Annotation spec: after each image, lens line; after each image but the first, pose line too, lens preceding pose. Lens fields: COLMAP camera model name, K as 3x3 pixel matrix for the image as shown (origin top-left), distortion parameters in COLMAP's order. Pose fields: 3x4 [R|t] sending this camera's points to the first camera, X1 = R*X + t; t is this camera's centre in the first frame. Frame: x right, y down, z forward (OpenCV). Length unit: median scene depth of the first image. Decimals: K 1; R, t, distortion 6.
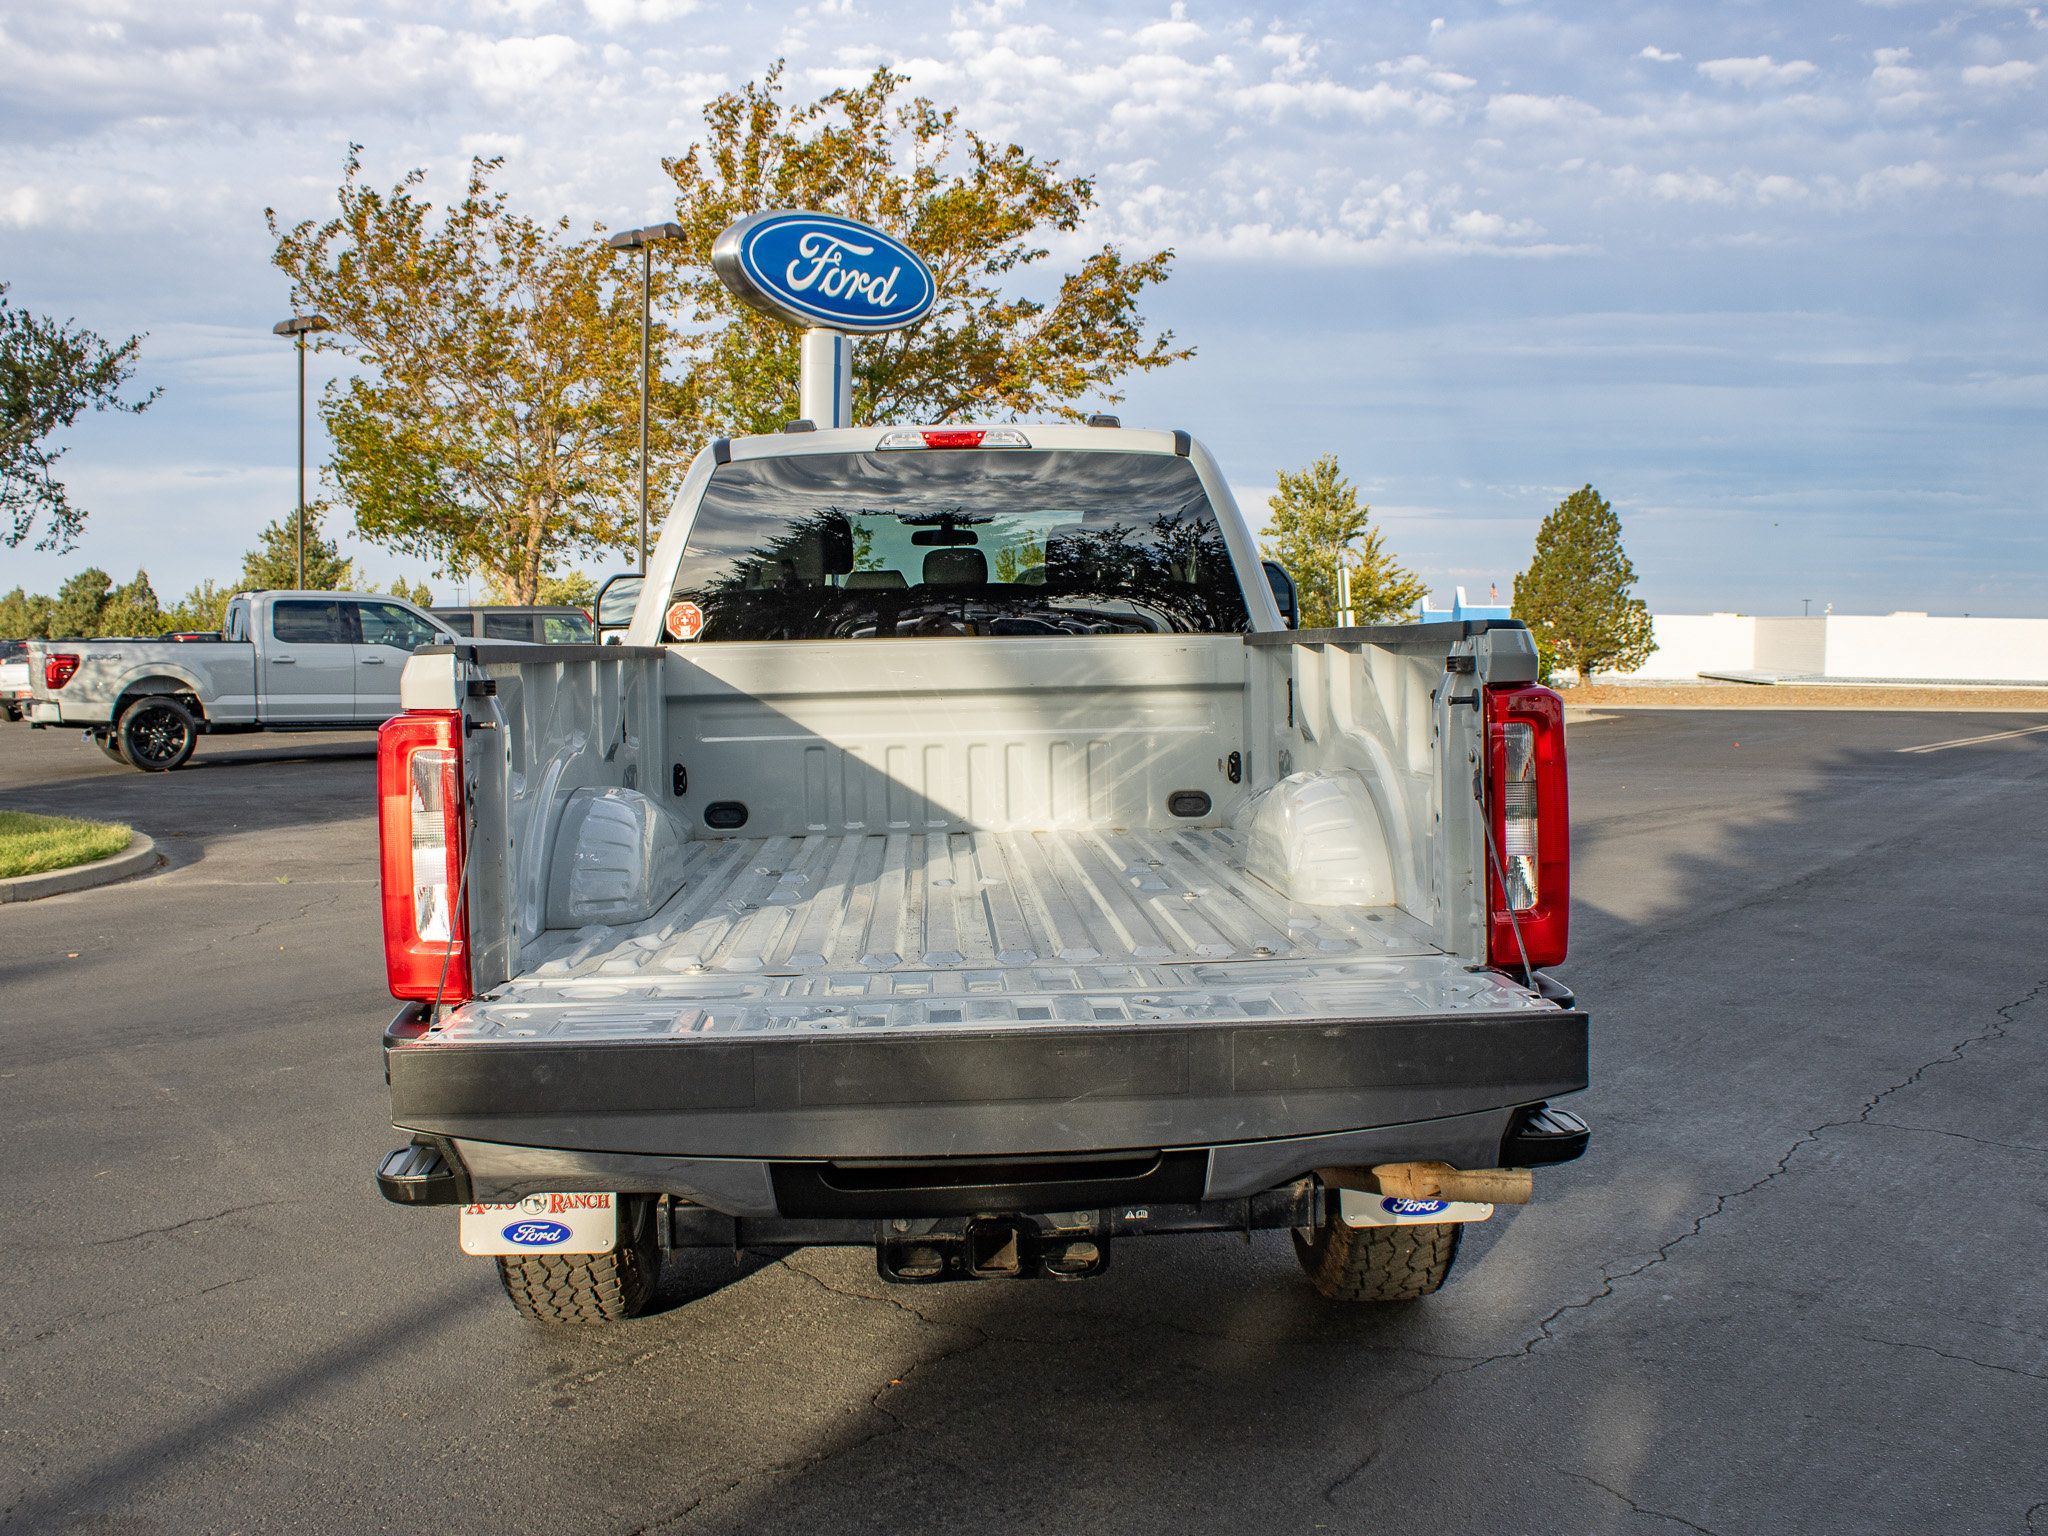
lens RADIAL K [[4304.6, 0, 1189.3], [0, 4304.6, 771.3], [0, 0, 1]] dist [-0.084391, -0.248745]
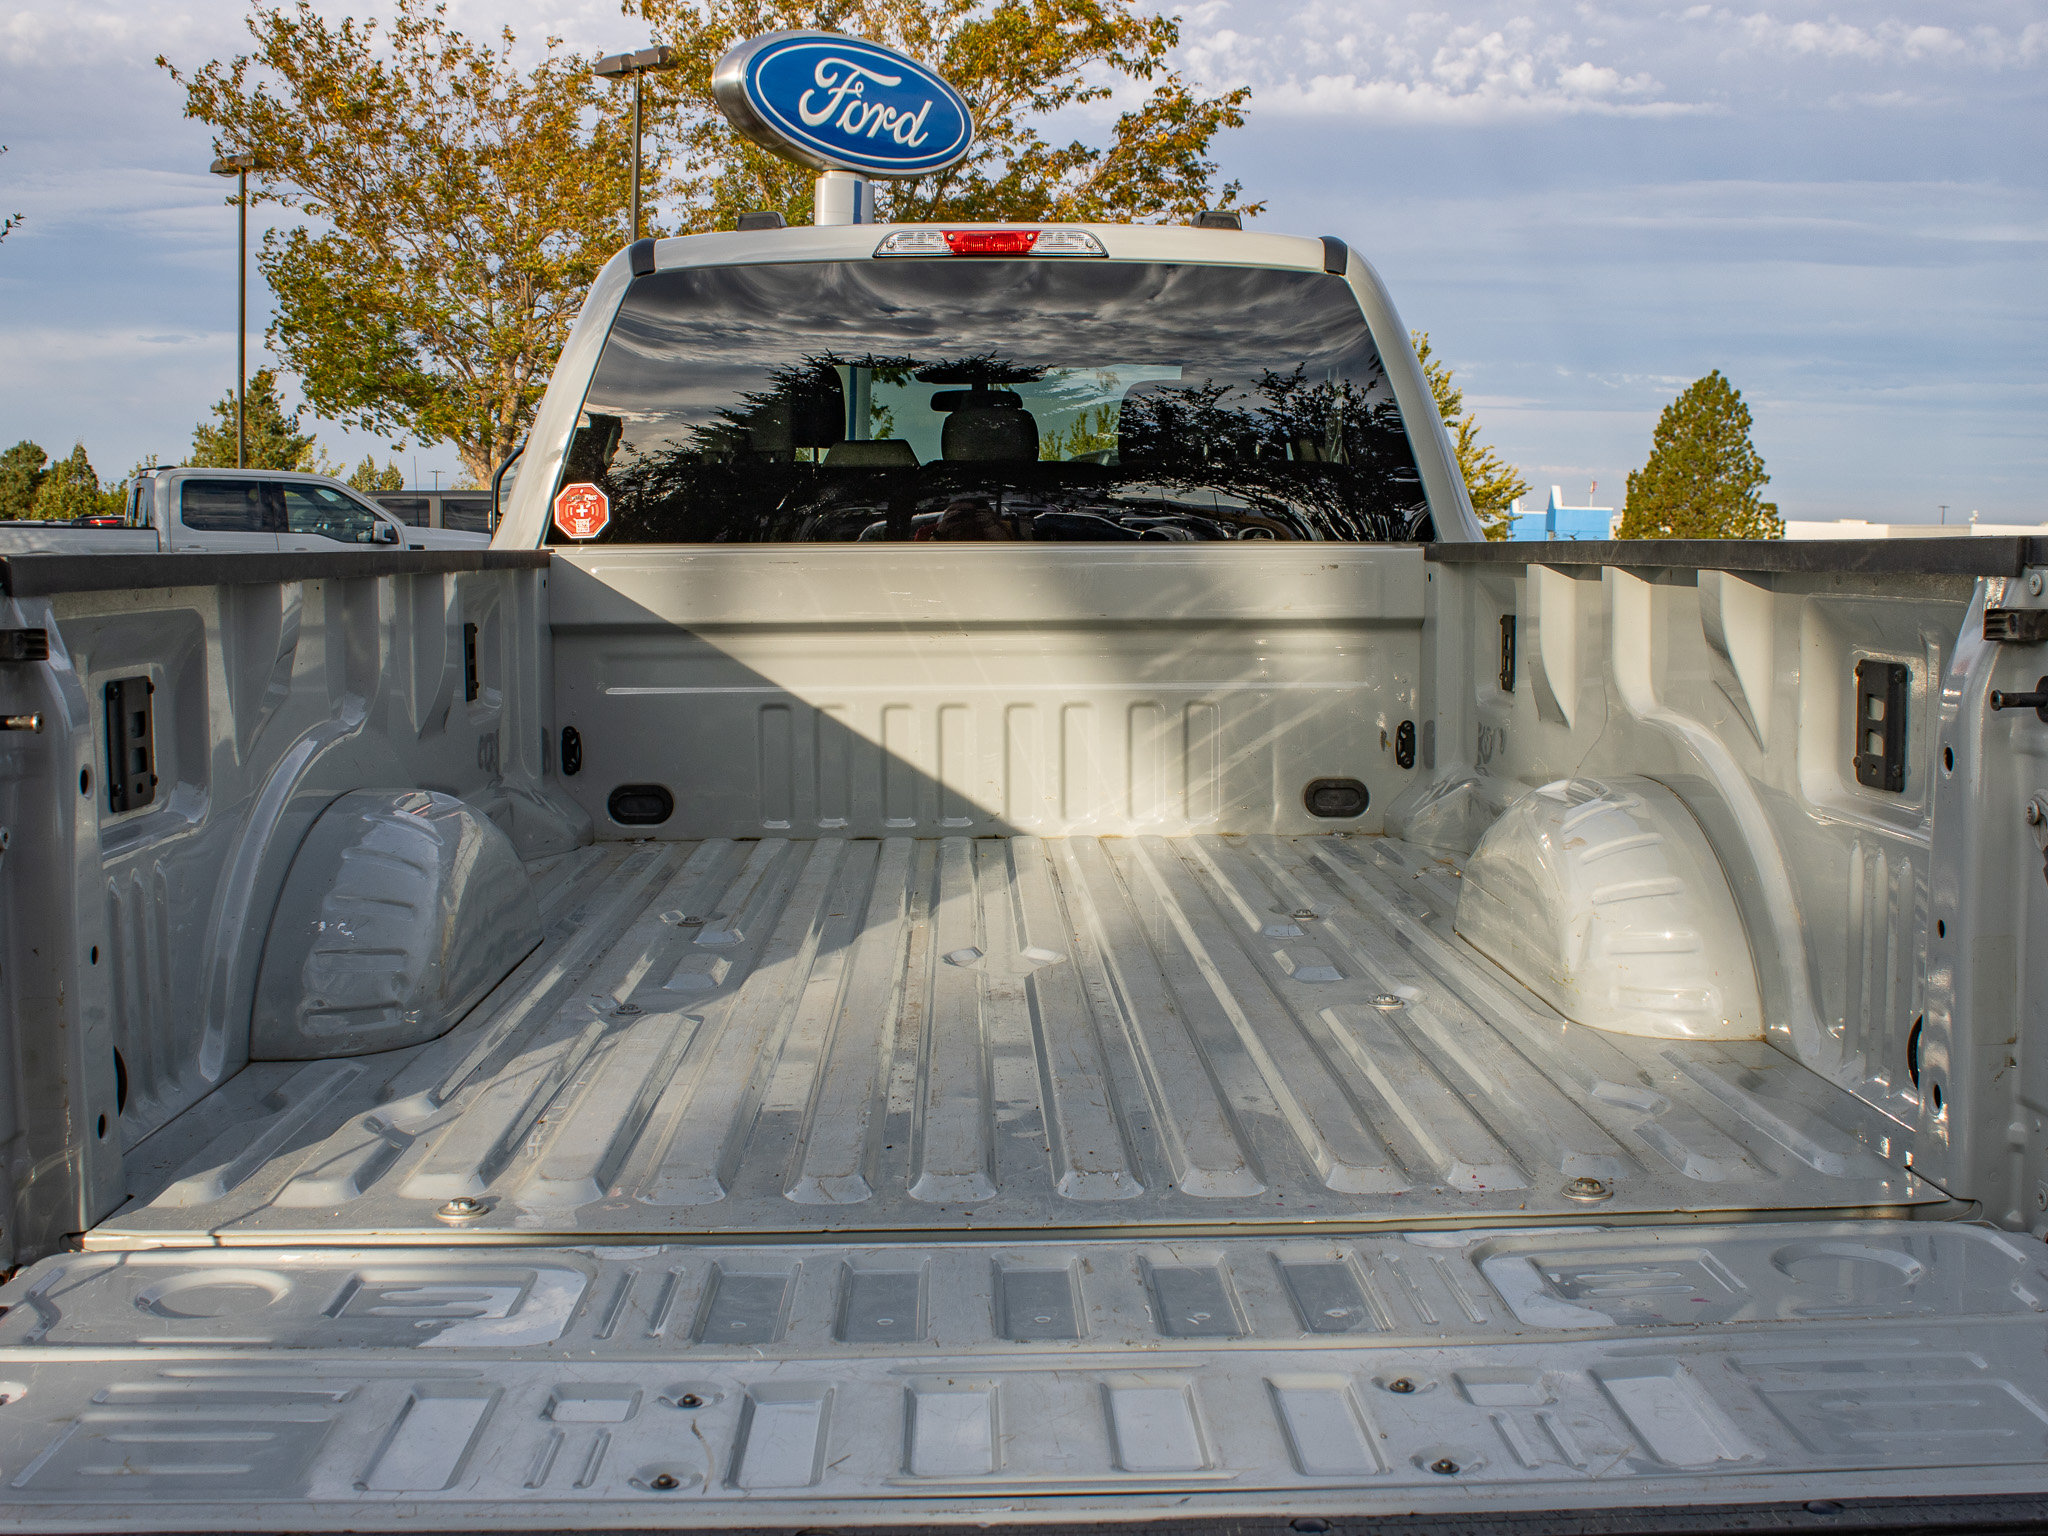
lens RADIAL K [[4304.6, 0, 1189.3], [0, 4304.6, 771.3], [0, 0, 1]] dist [-0.084391, -0.248745]
pose [[0.999849, 0.015669, -0.007497, -0.007695], [-0.015484, 0.999591, 0.024044, -0.005286], [0.007871, -0.023925, 0.999683, 0.144473]]
